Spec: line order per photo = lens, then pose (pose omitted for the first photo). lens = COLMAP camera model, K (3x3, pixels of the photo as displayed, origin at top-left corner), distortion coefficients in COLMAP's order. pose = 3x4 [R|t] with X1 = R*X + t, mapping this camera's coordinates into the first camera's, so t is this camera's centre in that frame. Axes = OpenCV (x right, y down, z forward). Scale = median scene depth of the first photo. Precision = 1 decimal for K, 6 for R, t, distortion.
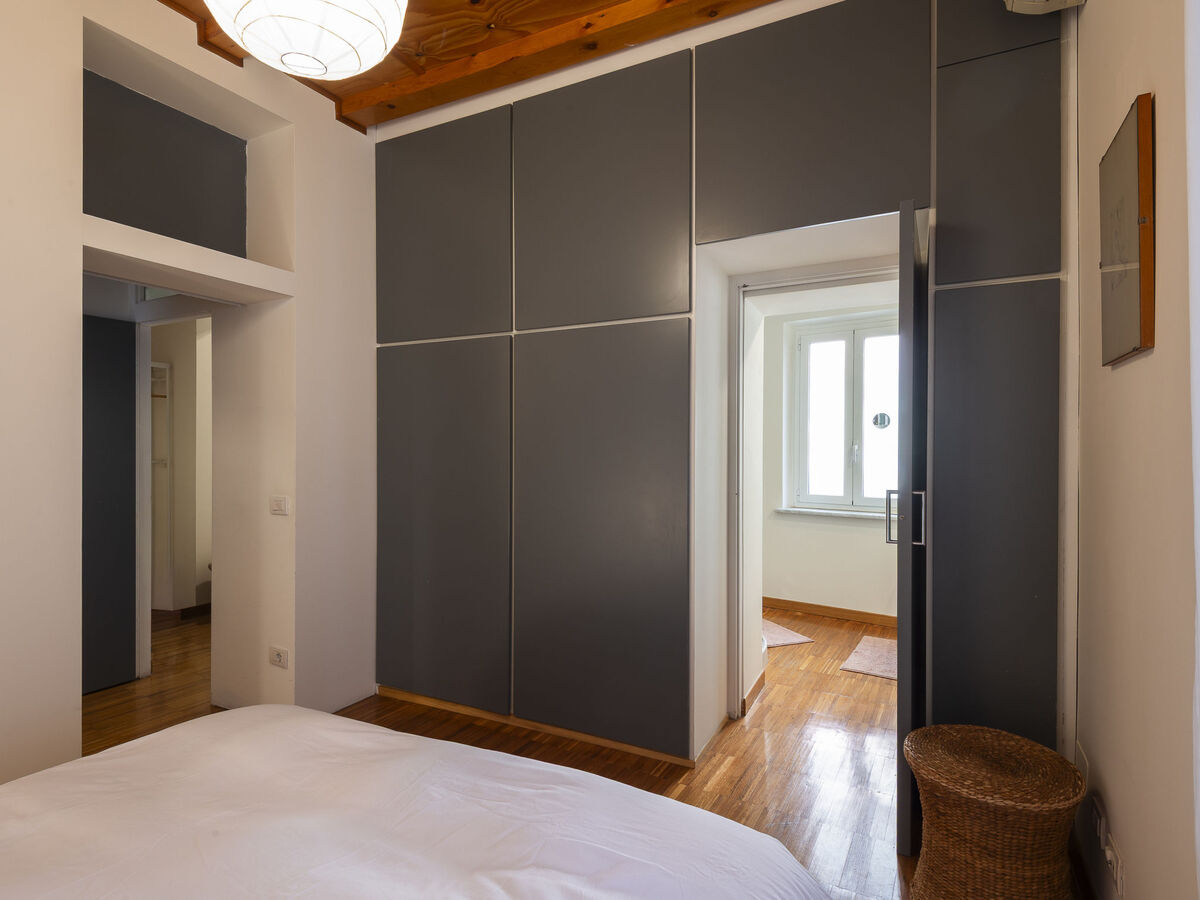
lens RADIAL K [[588.0, 0, 600.0], [0, 588.0, 450.0], [0, 0, 1]] dist [0.034856, -0.021052]
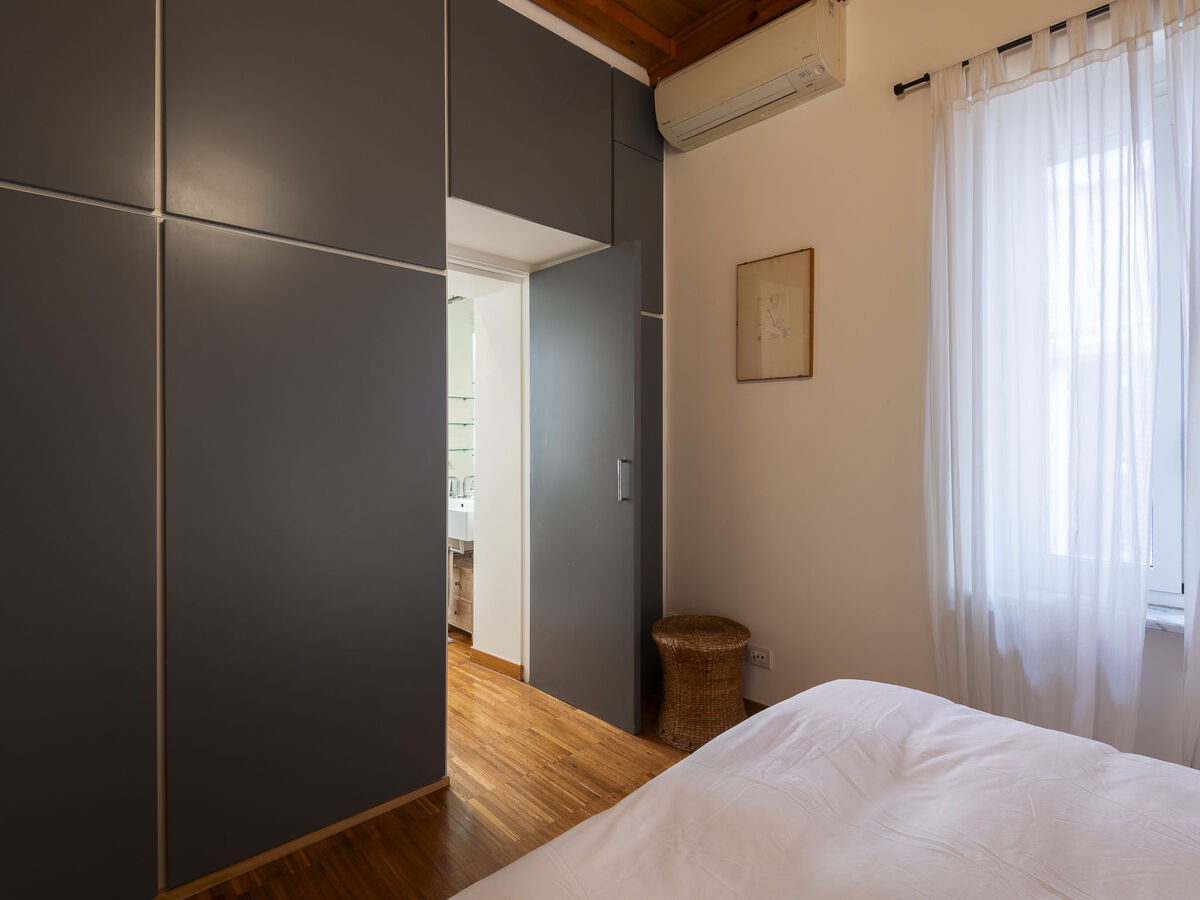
lens RADIAL K [[630.6, 0, 600.0], [0, 630.6, 450.0], [0, 0, 1]] dist [0.003558, 0.000209]
pose [[0.352118, -0.013847, 0.935853, -1.131967], [-0.000138, 0.999890, 0.014846, 0.036671], [-0.935956, -0.005357, 0.352077, 0.806993]]
